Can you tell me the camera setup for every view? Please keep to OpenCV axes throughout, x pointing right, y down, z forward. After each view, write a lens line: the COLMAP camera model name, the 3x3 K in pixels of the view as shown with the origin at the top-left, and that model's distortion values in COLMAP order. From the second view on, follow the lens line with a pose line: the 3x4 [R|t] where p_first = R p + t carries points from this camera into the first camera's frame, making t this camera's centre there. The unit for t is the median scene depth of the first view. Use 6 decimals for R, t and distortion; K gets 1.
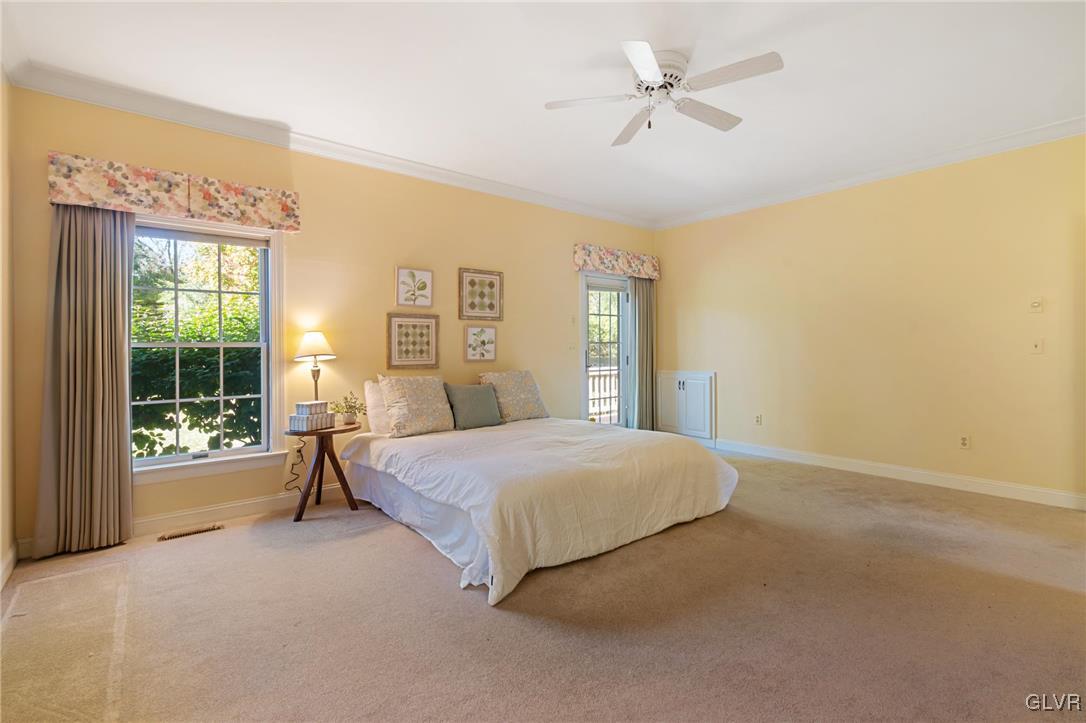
lens RADIAL K [[543.5, 0, 543.0], [0, 543.5, 361.5], [0, 0, 1]] dist [-0.008837, -0.001063]
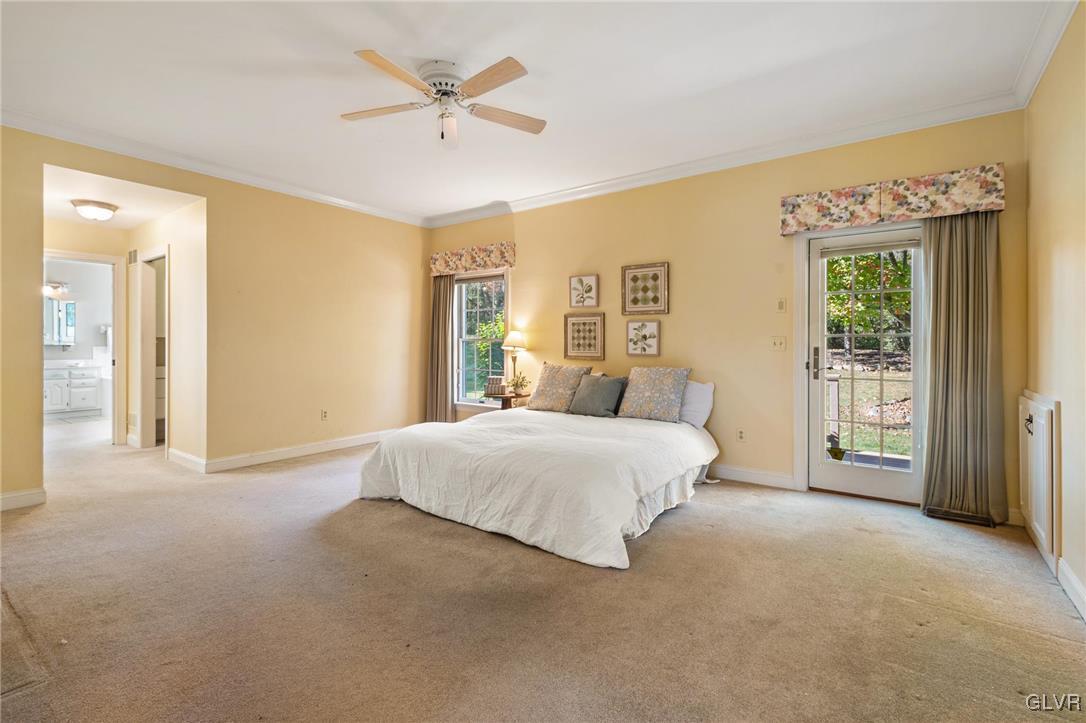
lens RADIAL K [[483.3, 0, 547.6], [0, 483.3, 351.7], [0, 0, 1]] dist [-0.004771, -0.000511]
pose [[0.213523, 0.024797, -0.976623, 0.722472], [-0.026978, 0.999446, 0.019479, -0.020567], [0.976565, 0.022188, 0.214074, 0.644004]]
